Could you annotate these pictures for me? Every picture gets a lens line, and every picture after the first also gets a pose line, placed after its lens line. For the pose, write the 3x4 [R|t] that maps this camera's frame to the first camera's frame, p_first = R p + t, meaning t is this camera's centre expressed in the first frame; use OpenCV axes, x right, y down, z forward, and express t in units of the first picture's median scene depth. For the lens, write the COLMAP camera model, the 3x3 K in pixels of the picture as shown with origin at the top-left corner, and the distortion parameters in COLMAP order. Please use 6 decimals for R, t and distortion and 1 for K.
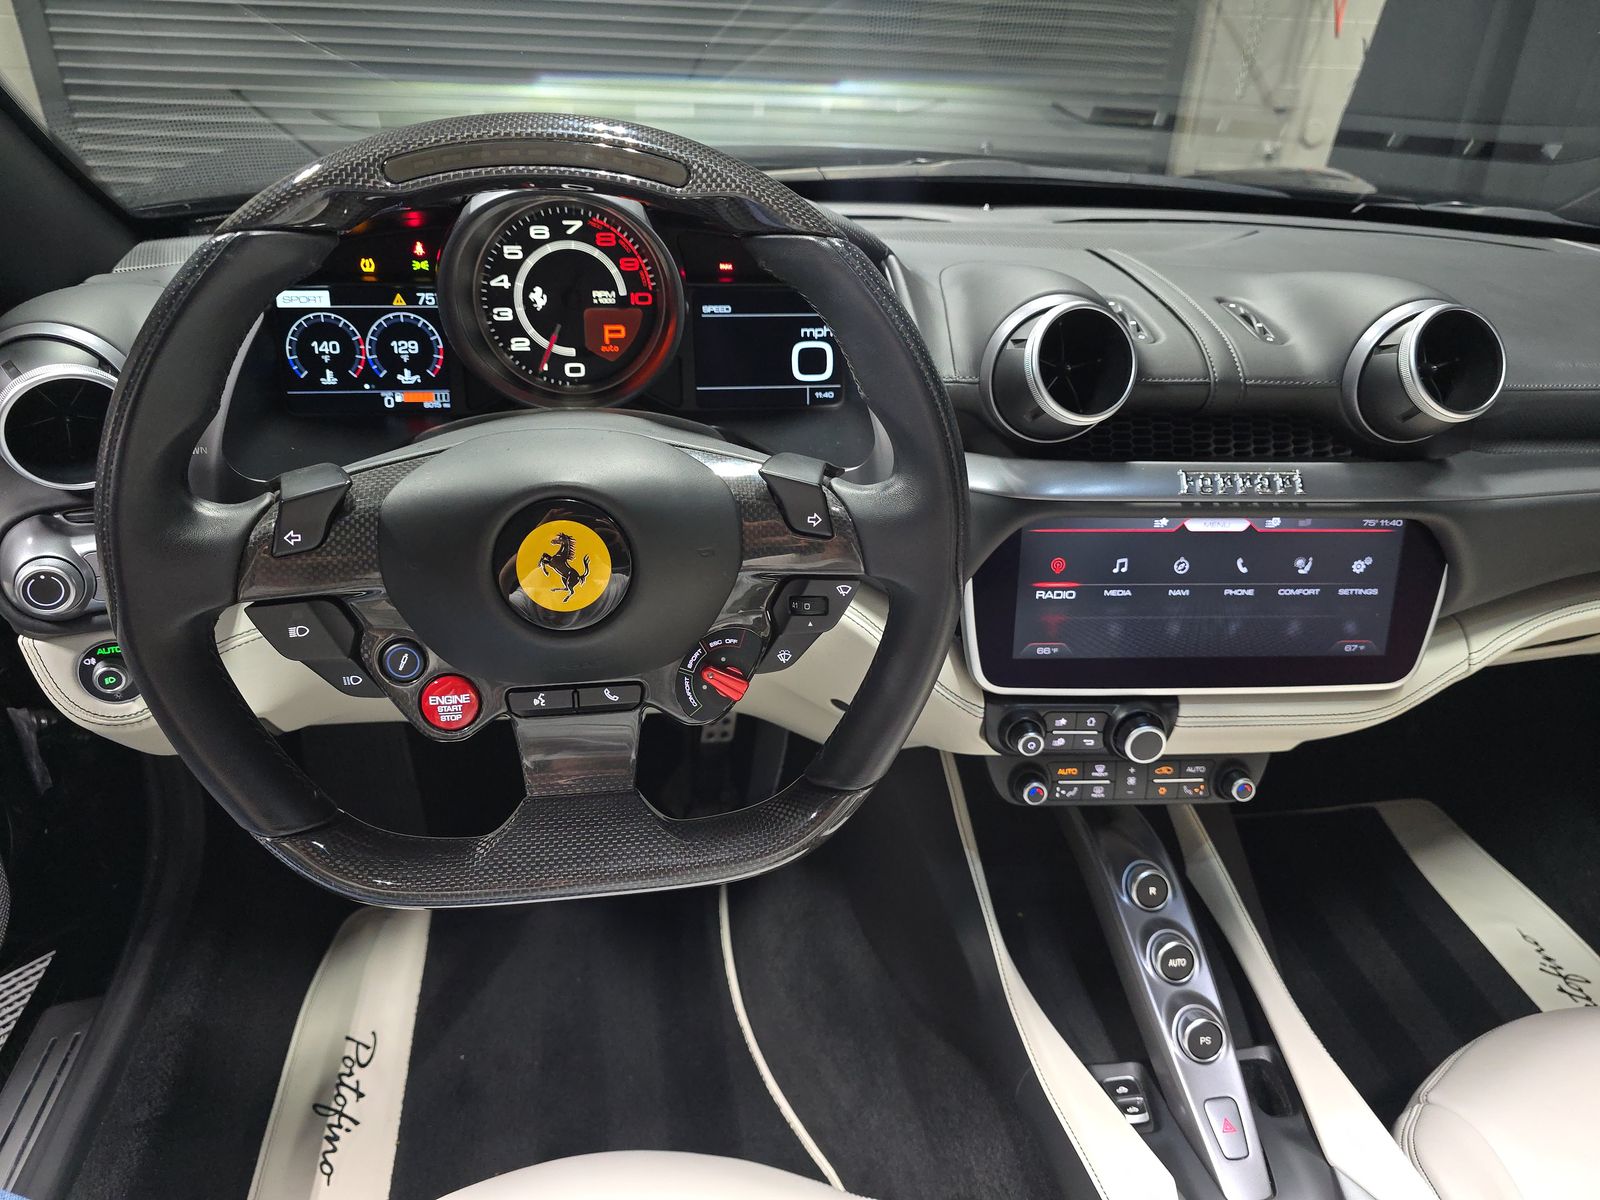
lens RADIAL K [[1073.1, 0, 800.1], [0, 1073.1, 597.1], [0, 0, 1]] dist [0.032509, -0.026684]
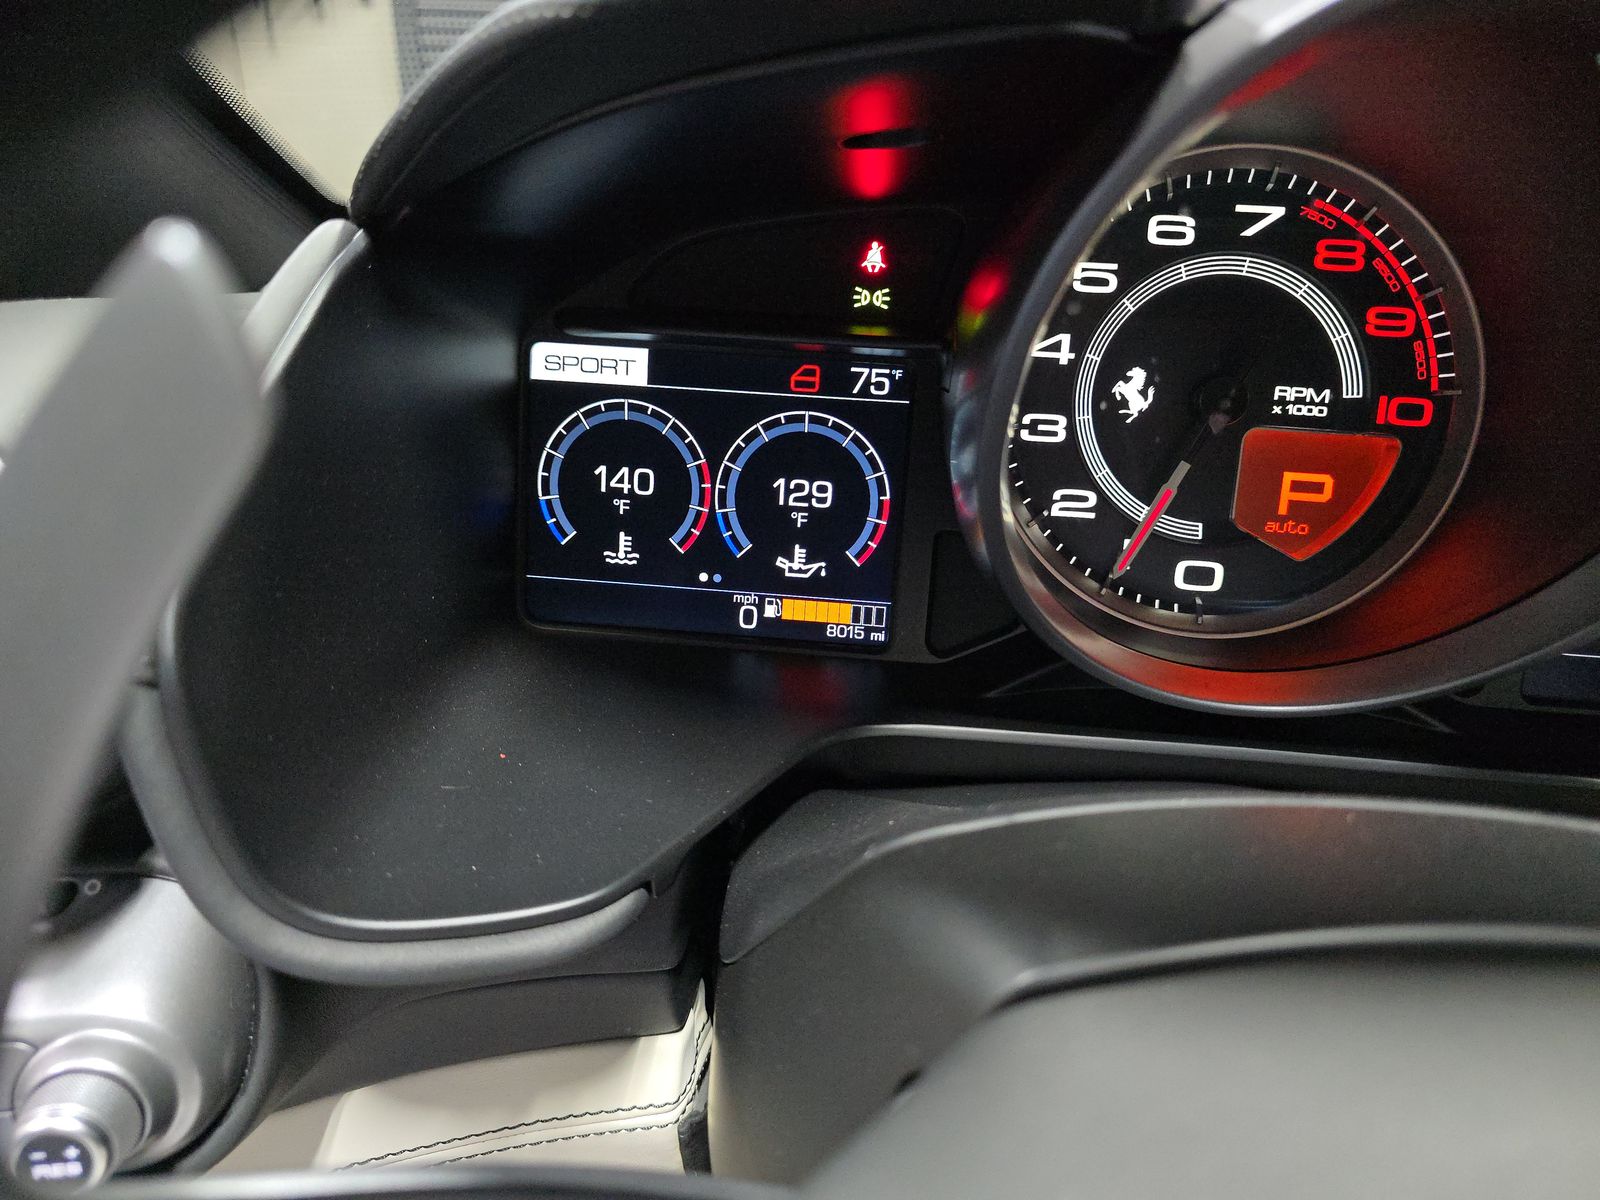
lens RADIAL K [[1073.1, 0, 795.1], [0, 1073.1, 605.6], [0, 0, 1]] dist [0.032509, -0.026684]
pose [[0.971378, 0.106942, -0.212104, -0.279213], [-0.121006, 0.991158, -0.054436, -0.167013], [0.204407, 0.078544, 0.975730, 0.605918]]
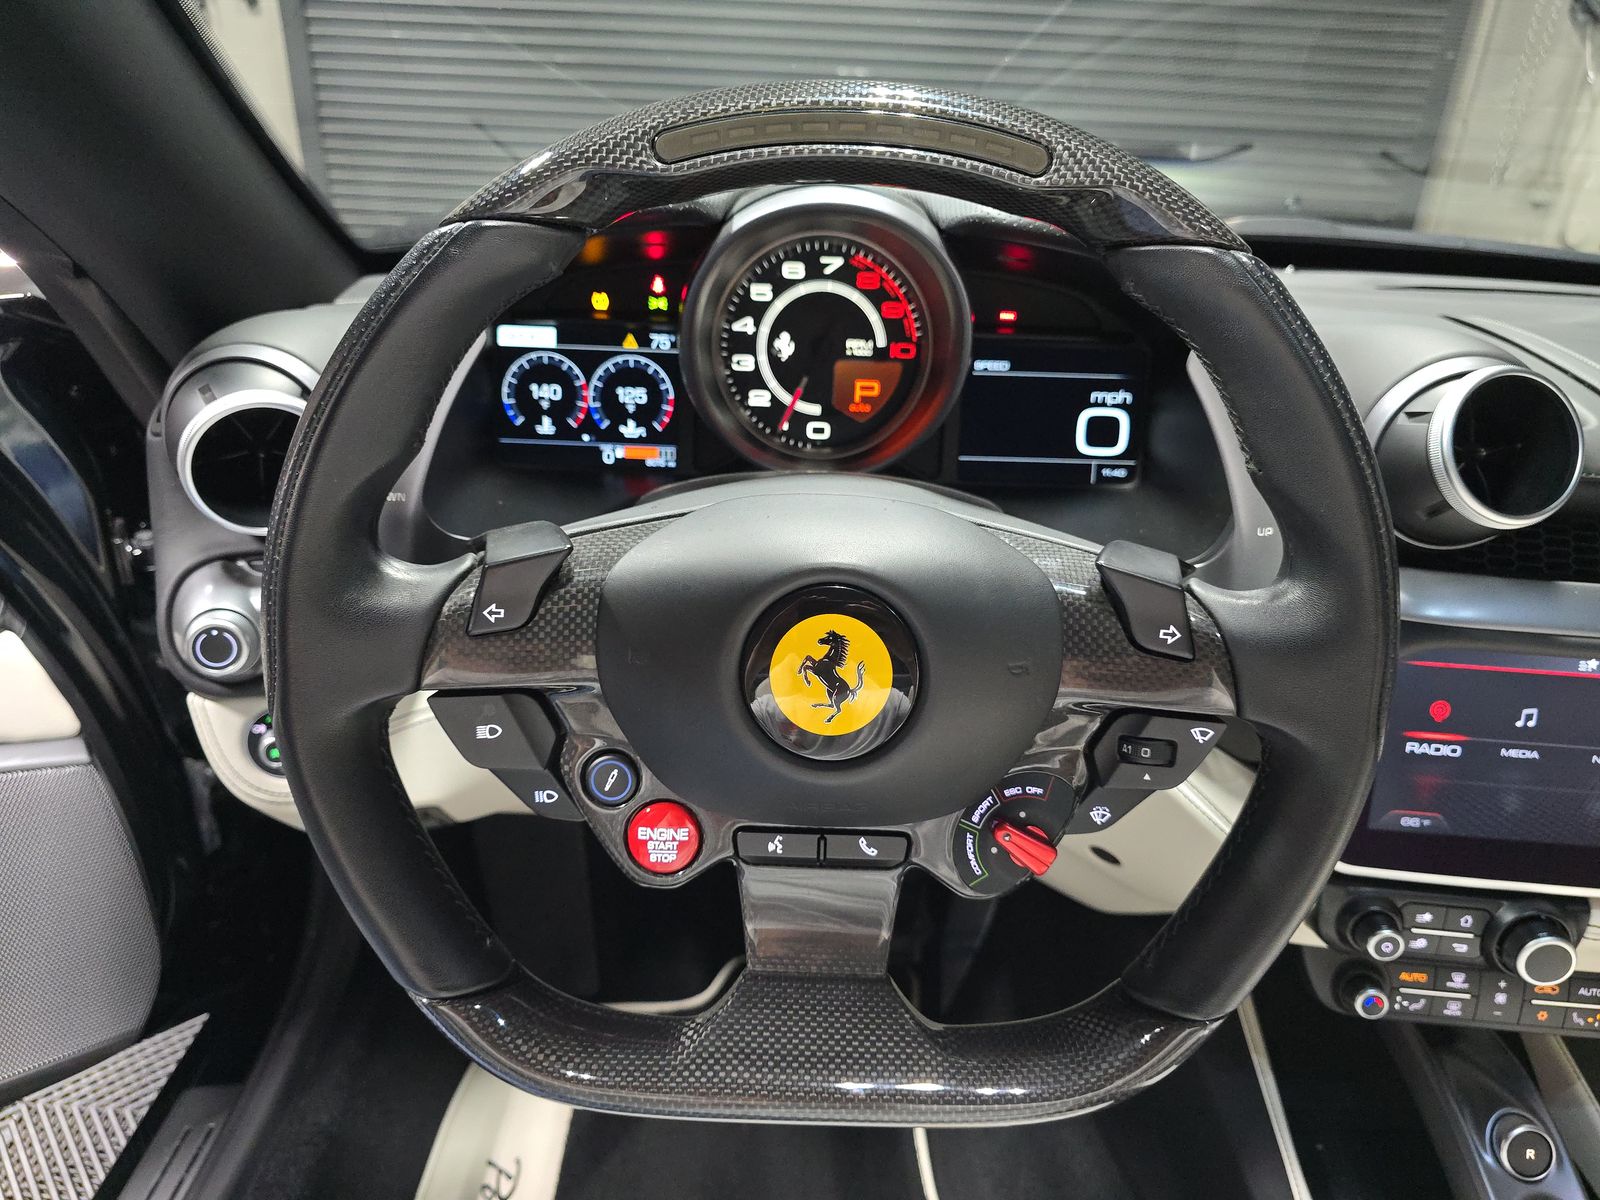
lens RADIAL K [[1073.1, 0, 805.5], [0, 1073.1, 605.0], [0, 0, 1]] dist [0.032509, -0.026684]
pose [[0.986763, 0.069384, -0.146576, -0.088317], [-0.079201, 0.994914, -0.062230, -0.019794], [0.141513, 0.073015, 0.987240, 0.173499]]
